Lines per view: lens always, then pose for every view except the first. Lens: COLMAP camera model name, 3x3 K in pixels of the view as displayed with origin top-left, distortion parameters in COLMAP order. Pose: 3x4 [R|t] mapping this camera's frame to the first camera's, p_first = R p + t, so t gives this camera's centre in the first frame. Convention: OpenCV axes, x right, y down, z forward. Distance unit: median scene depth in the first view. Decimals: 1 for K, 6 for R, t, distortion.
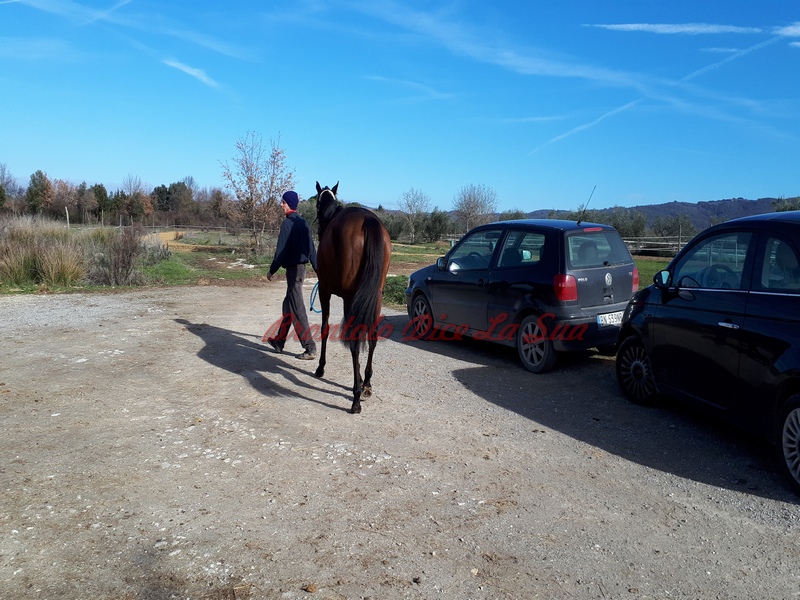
lens RADIAL K [[626.0, 0, 403.6], [0, 626.0, 265.9], [0, 0, 1]] dist [0.037094, -0.074326]
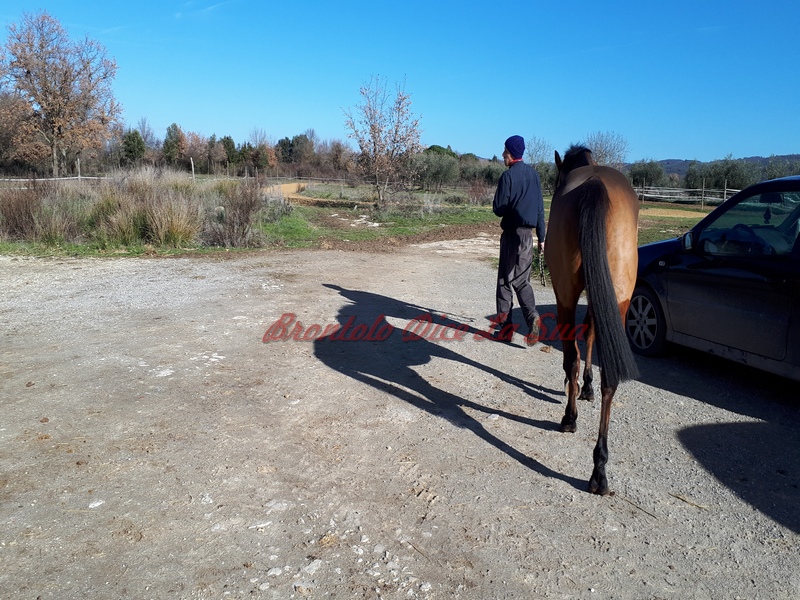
lens RADIAL K [[590.1, 0, 400.3], [0, 590.1, 247.9], [0, 0, 1]] dist [-0.003244, -0.019873]
pose [[0.984269, 0.028341, -0.174389, -0.070940], [-0.018681, 0.998211, 0.056790, -0.017388], [0.175687, -0.052639, 0.983038, 0.205320]]
